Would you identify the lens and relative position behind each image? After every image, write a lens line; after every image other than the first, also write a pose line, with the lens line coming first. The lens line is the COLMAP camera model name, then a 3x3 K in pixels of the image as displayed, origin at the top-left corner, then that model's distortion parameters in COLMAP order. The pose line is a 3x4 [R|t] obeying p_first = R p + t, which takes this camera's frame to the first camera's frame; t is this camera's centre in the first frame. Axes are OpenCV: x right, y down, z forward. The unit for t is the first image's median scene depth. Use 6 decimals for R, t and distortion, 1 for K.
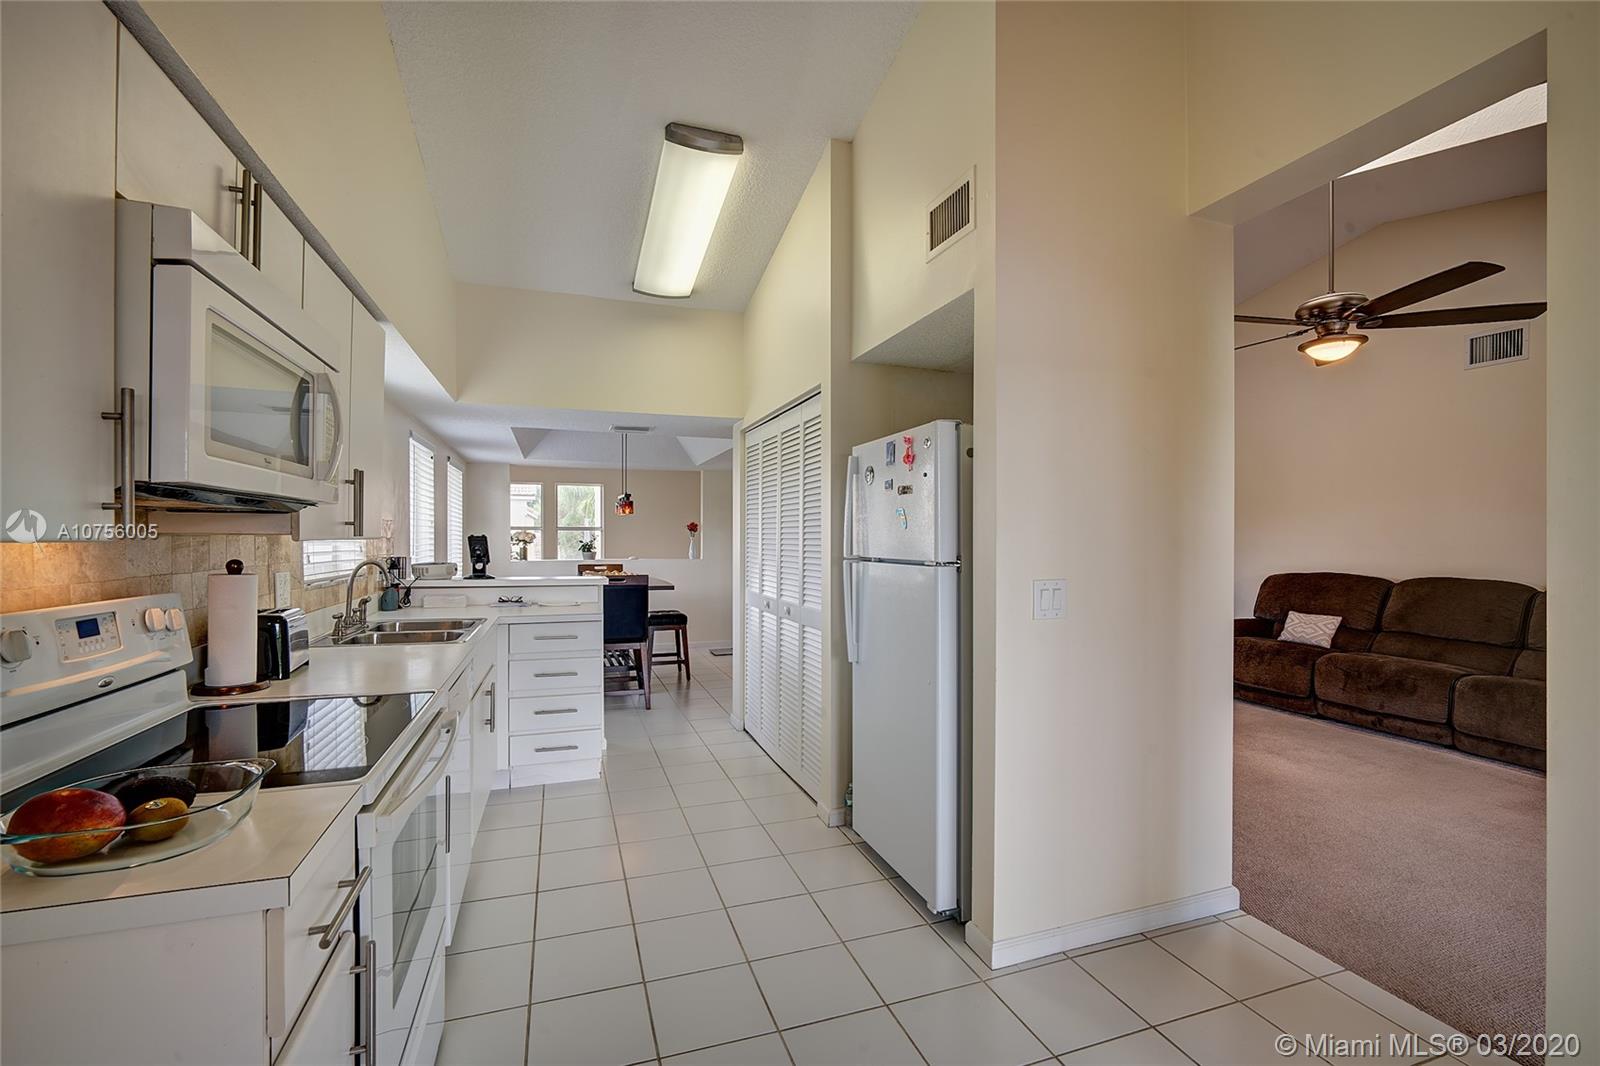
lens RADIAL K [[684.2, 0, 791.5], [0, 684.2, 542.0], [0, 0, 1]] dist [-0.007992, 0.000580]
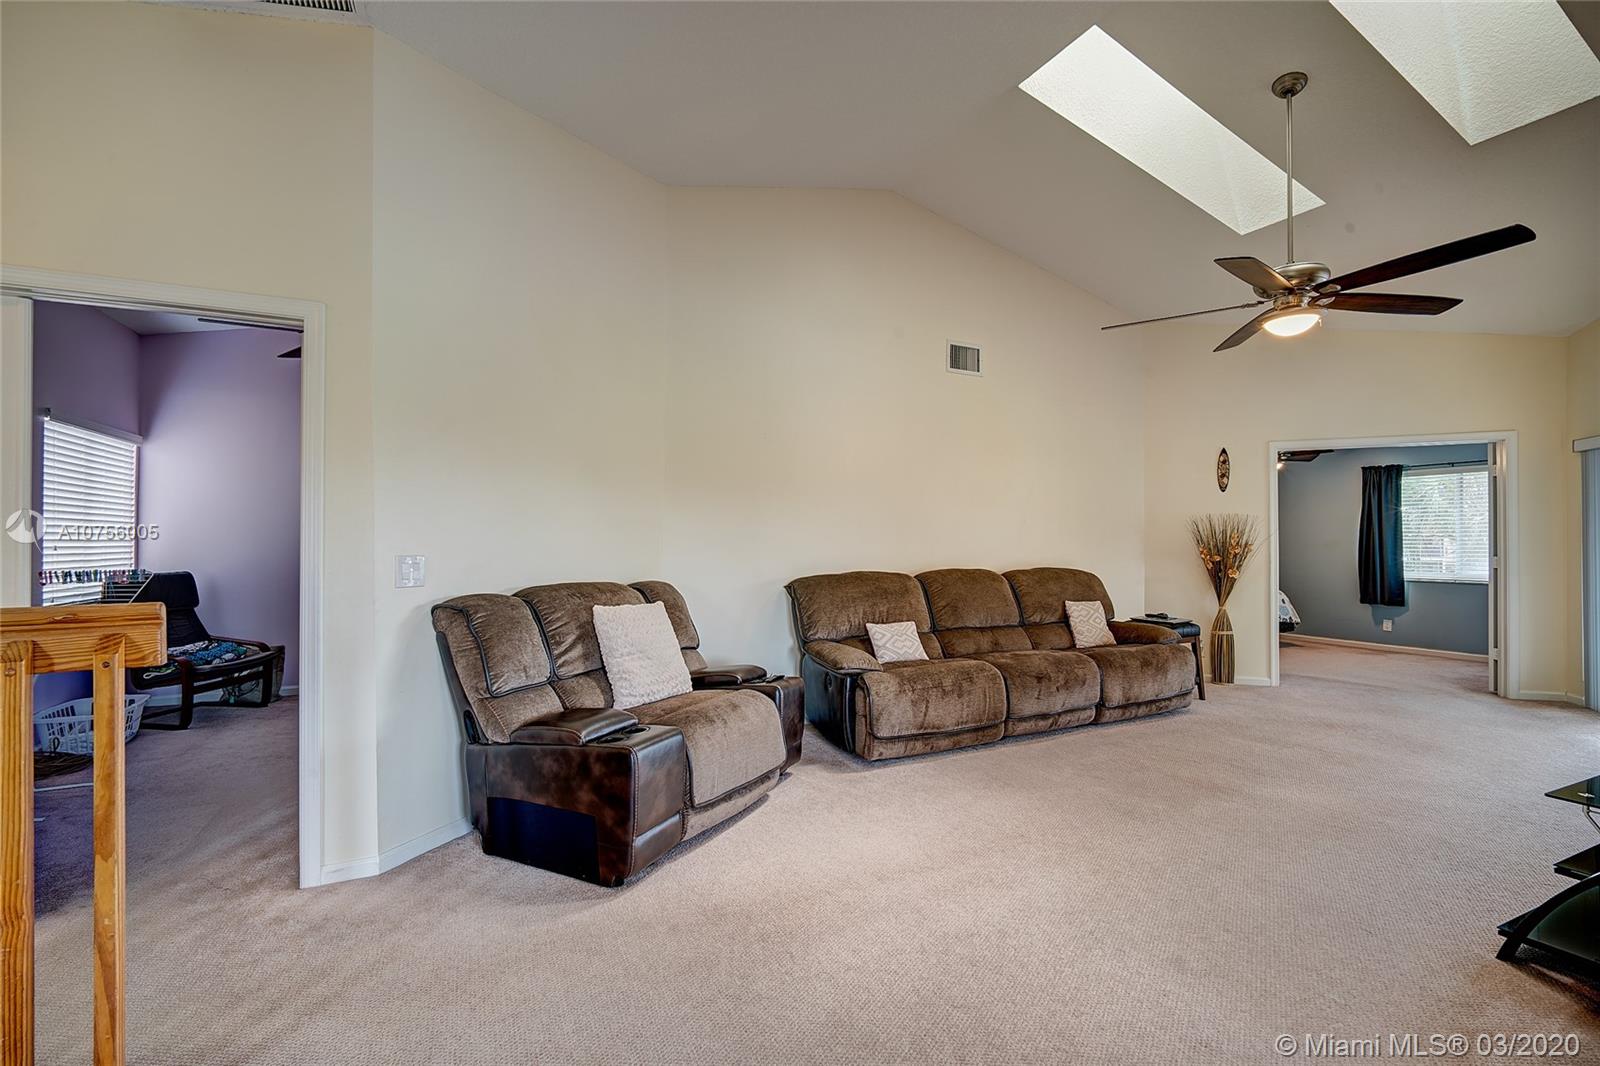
lens RADIAL K [[684.2, 0, 791.5], [0, 684.2, 542.0], [0, 0, 1]] dist [-0.007992, 0.000580]
pose [[-0.134008, 0.004269, 0.990971, -0.028665], [0.004164, 0.999984, -0.003745, 0.015343], [-0.990971, 0.003625, -0.134024, 1.444275]]
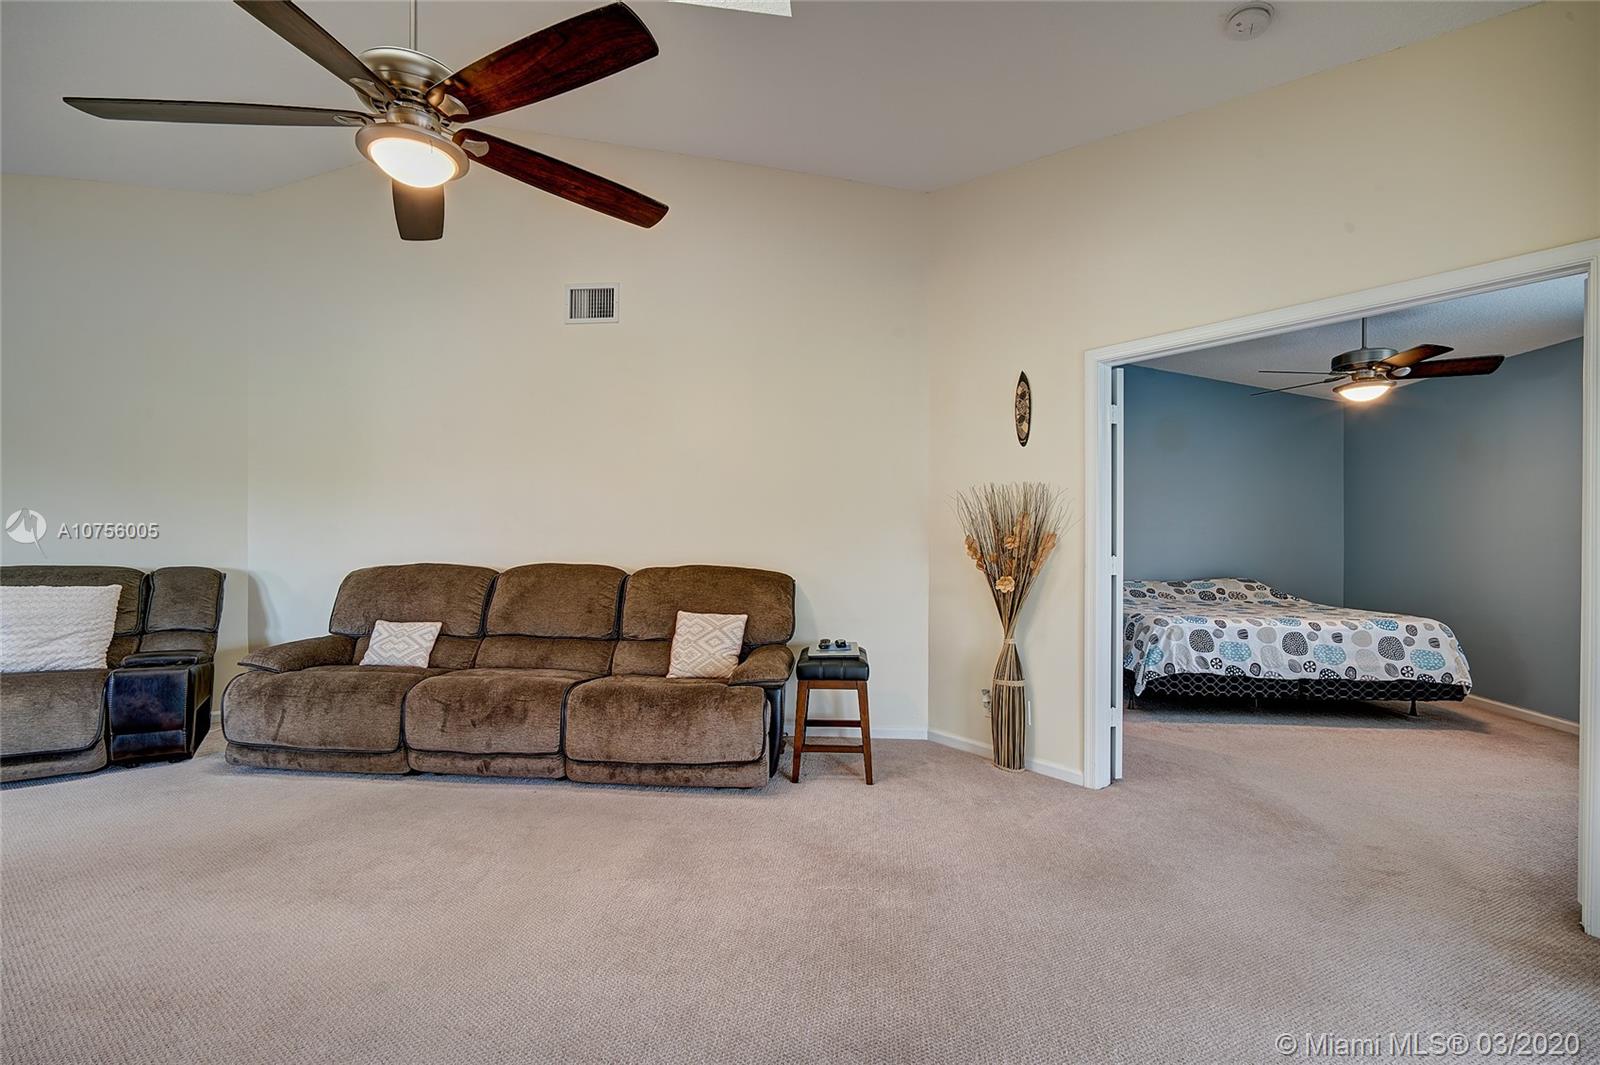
lens RADIAL K [[684.2, 0, 791.5], [0, 684.2, 541.5], [0, 0, 1]] dist [-0.007992, 0.000580]
pose [[0.417574, -0.007578, 0.908611, 0.329502], [0.003143, 0.999971, 0.006896, 0.020239], [-0.908638, -0.000023, 0.417586, 0.386399]]
